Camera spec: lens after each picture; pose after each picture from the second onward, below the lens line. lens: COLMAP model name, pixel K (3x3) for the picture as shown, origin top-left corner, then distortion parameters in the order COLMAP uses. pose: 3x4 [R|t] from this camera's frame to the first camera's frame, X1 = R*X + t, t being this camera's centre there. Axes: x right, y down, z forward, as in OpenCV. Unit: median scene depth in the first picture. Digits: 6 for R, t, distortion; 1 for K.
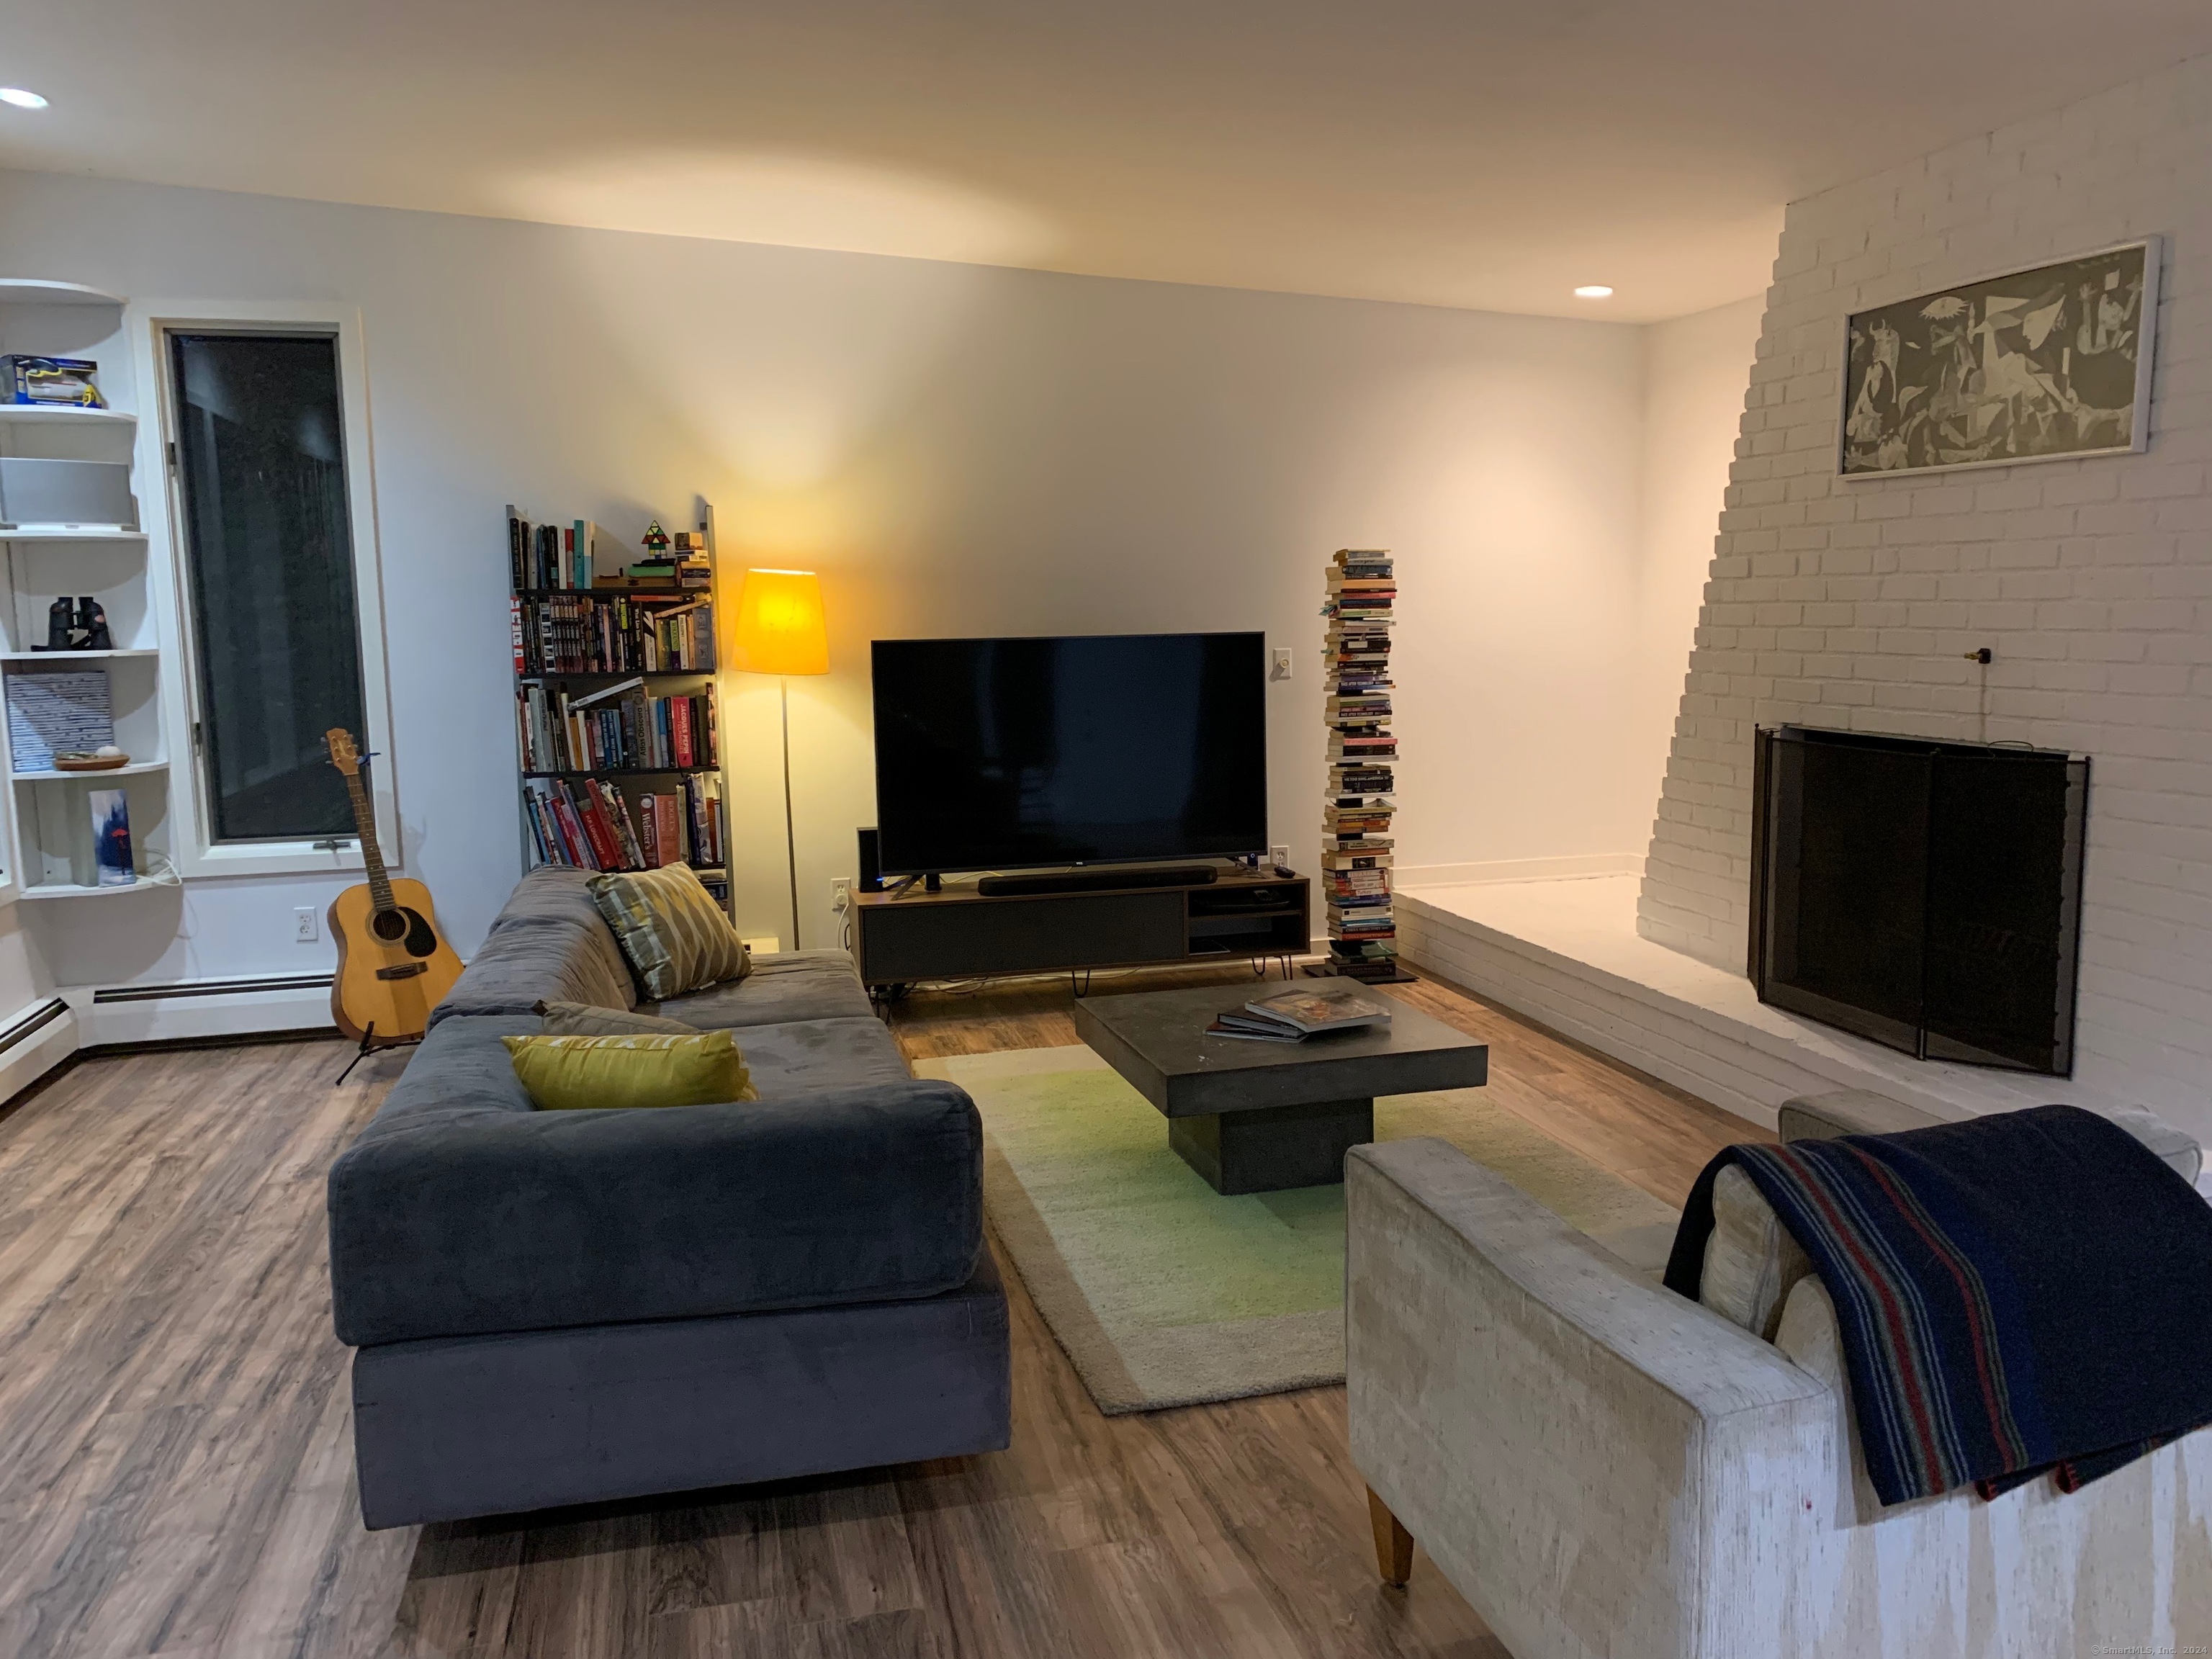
lens RADIAL K [[1672.8, 0, 1110.0], [0, 1672.8, 838.1], [0, 0, 1]] dist [-0.001721, -0.000907]
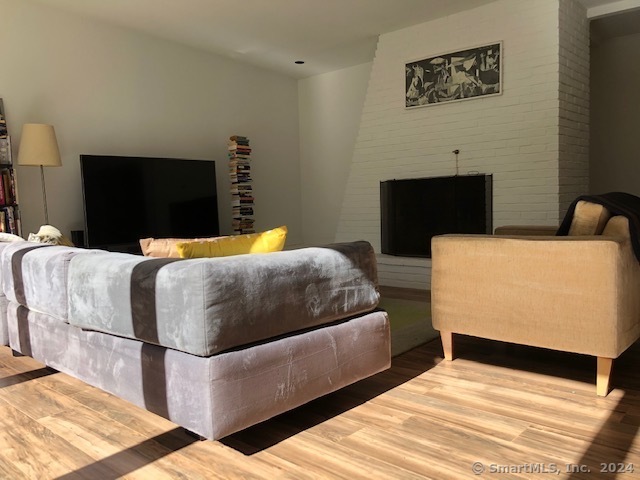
lens RADIAL K [[527.9, 0, 321.4], [0, 527.9, 242.6], [0, 0, 1]] dist [0.008768, 0.004621]
pose [[0.830292, -0.059076, 0.554189, -0.403815], [0.099564, 0.994093, -0.043198, 0.115326], [-0.548363, 0.091045, 0.831269, 0.192638]]
